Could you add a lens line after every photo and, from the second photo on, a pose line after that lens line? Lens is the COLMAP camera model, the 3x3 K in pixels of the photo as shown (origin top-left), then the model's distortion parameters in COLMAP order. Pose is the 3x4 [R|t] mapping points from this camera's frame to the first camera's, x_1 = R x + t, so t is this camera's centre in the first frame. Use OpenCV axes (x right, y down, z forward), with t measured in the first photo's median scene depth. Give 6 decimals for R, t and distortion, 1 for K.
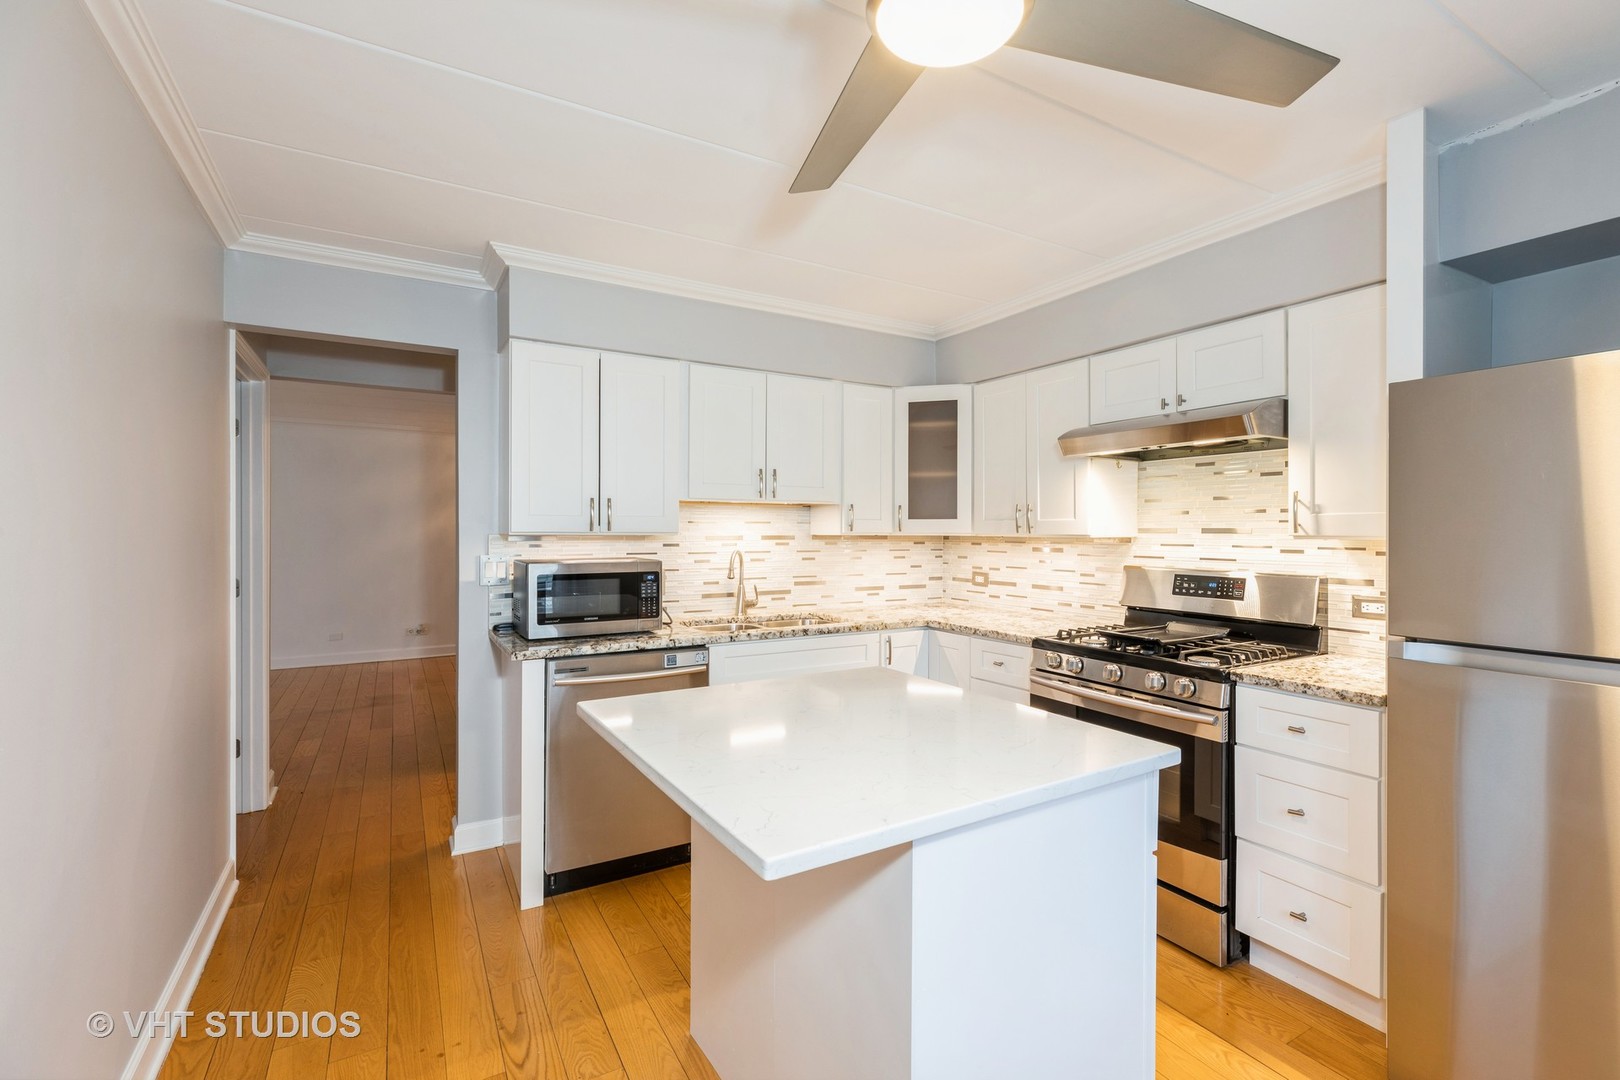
lens RADIAL K [[721.7, 0, 809.4], [0, 721.7, 529.8], [0, 0, 1]] dist [0.003398, 0.000446]
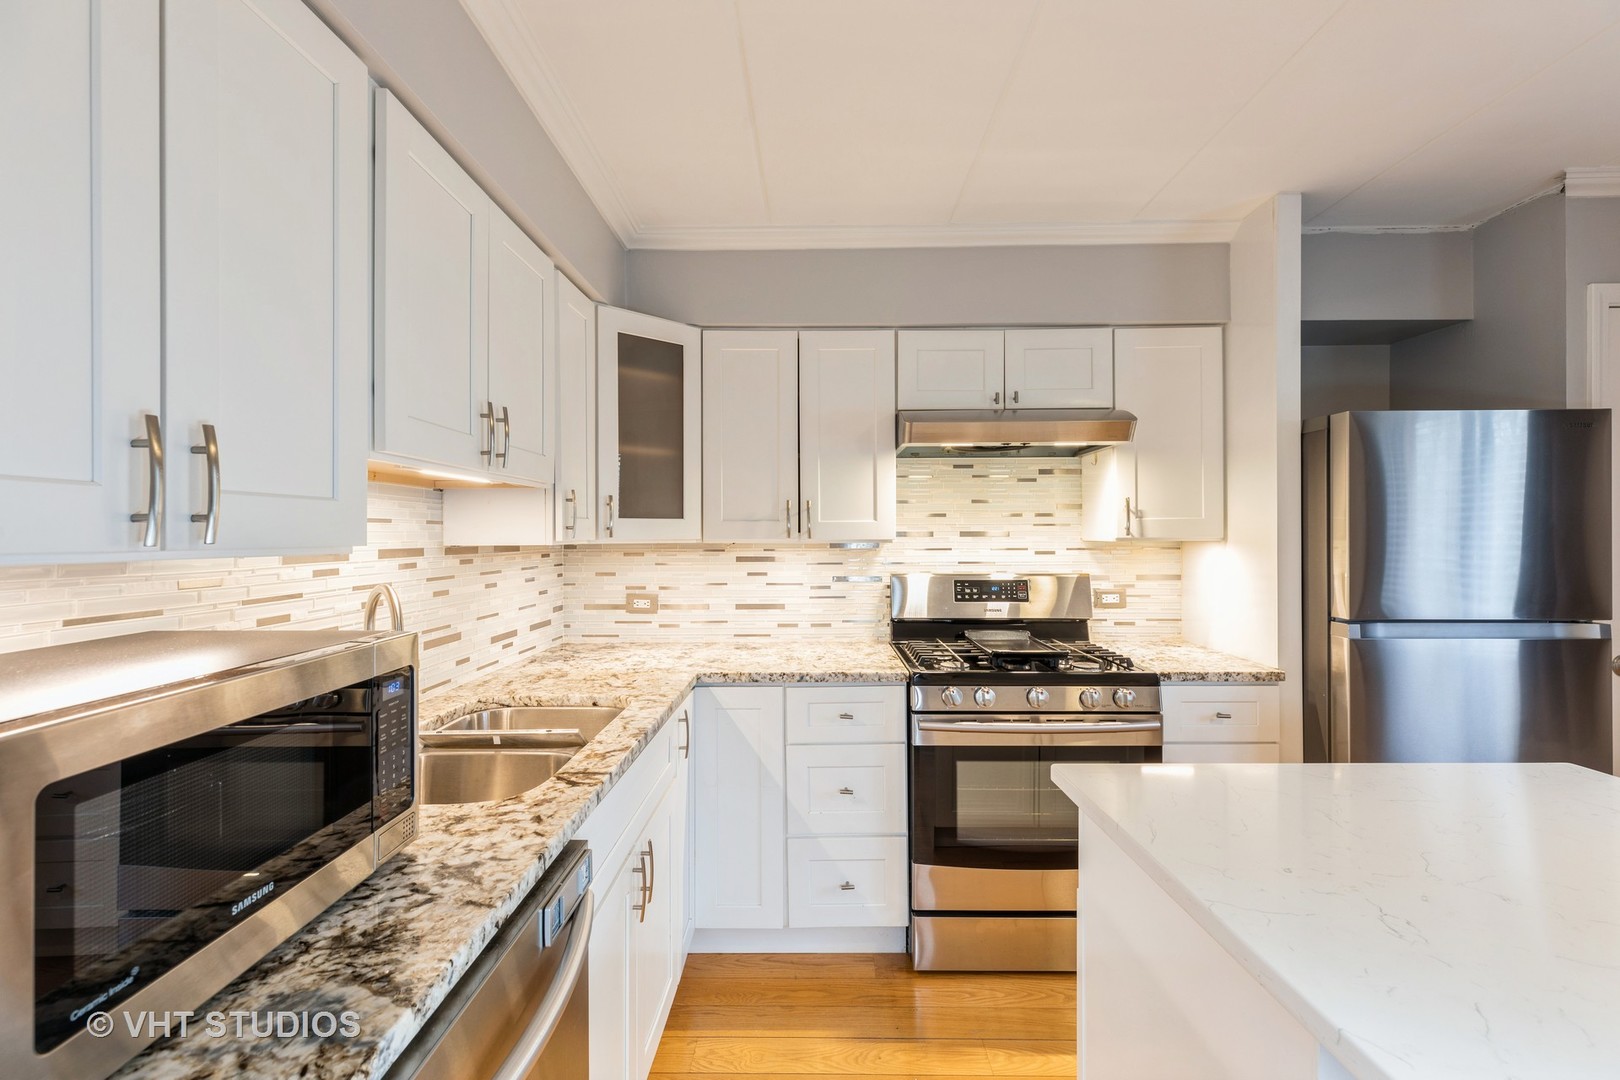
lens RADIAL K [[721.7, 0, 809.4], [0, 721.7, 529.8], [0, 0, 1]] dist [0.003398, 0.000446]
pose [[0.510844, -0.000147, 0.859674, -0.354057], [0.004474, 0.999987, -0.002488, -0.002608], [-0.859662, 0.005117, 0.510838, 0.595651]]
